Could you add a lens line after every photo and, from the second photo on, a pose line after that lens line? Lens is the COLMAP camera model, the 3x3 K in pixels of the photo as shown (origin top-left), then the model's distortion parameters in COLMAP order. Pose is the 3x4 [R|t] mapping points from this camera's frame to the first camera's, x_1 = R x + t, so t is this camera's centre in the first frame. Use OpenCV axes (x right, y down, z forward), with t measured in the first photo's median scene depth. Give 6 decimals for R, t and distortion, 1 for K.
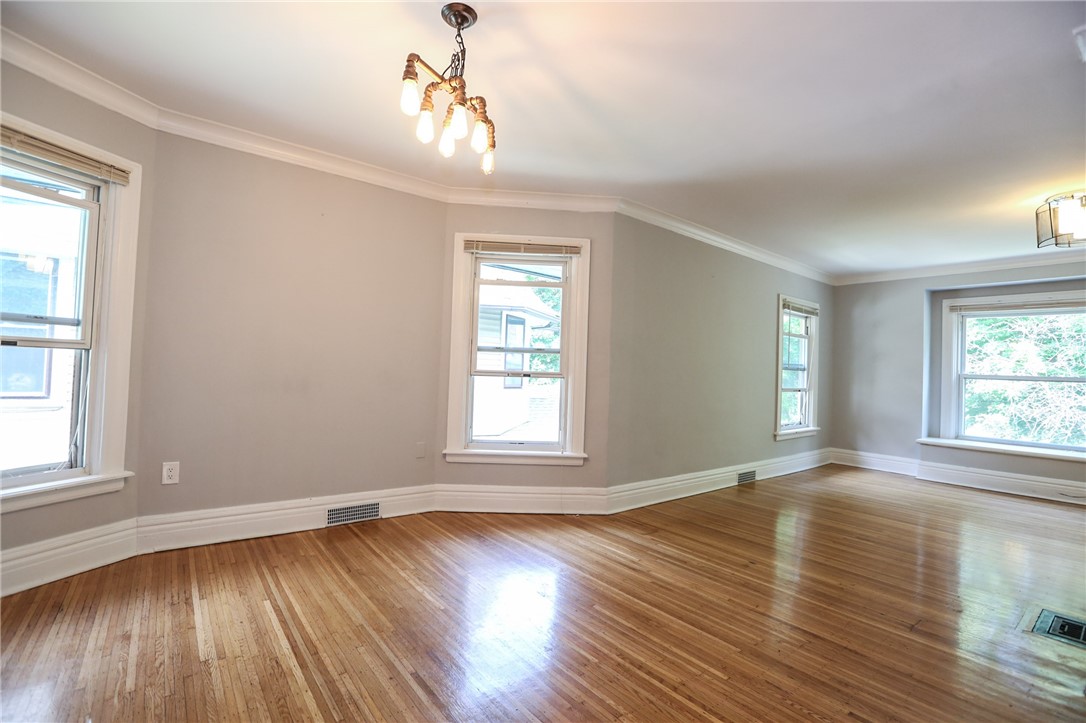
lens RADIAL K [[495.9, 0, 541.2], [0, 495.9, 359.0], [0, 0, 1]] dist [-0.046695, 0.014395]
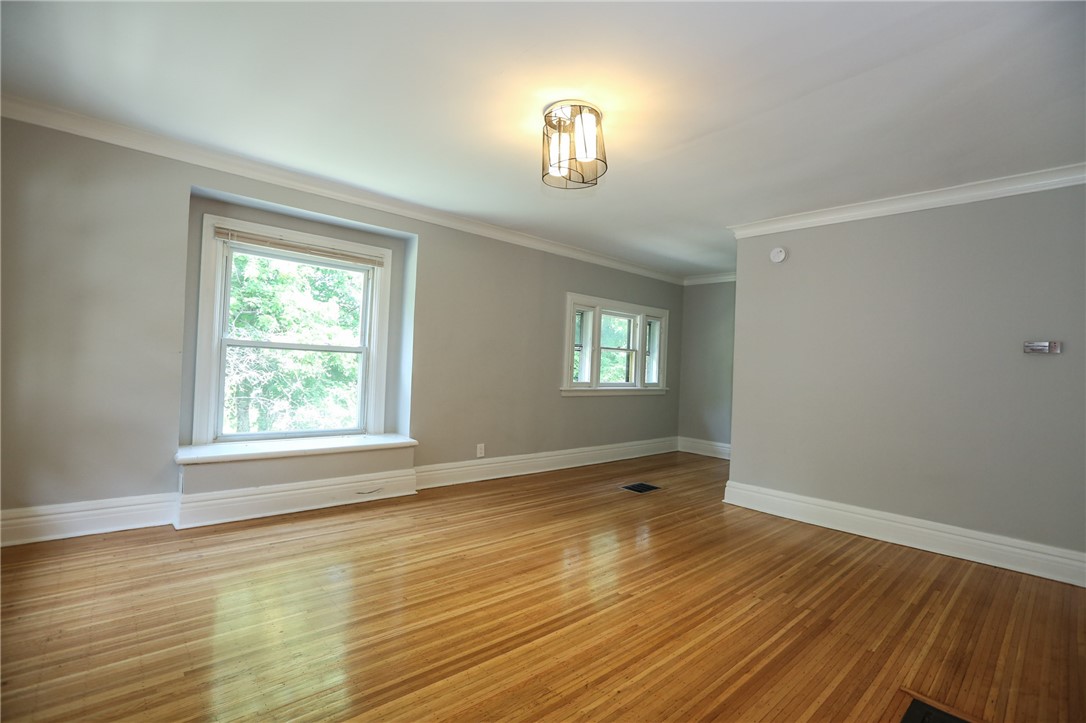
lens RADIAL K [[495.9, 0, 533.7], [0, 495.9, 361.7], [0, 0, 1]] dist [-0.046695, 0.014395]
pose [[-0.062215, -0.034478, 0.997467, 0.338974], [-0.069469, 0.997129, 0.030133, 0.022603], [-0.995642, -0.067419, -0.064431, 1.032172]]
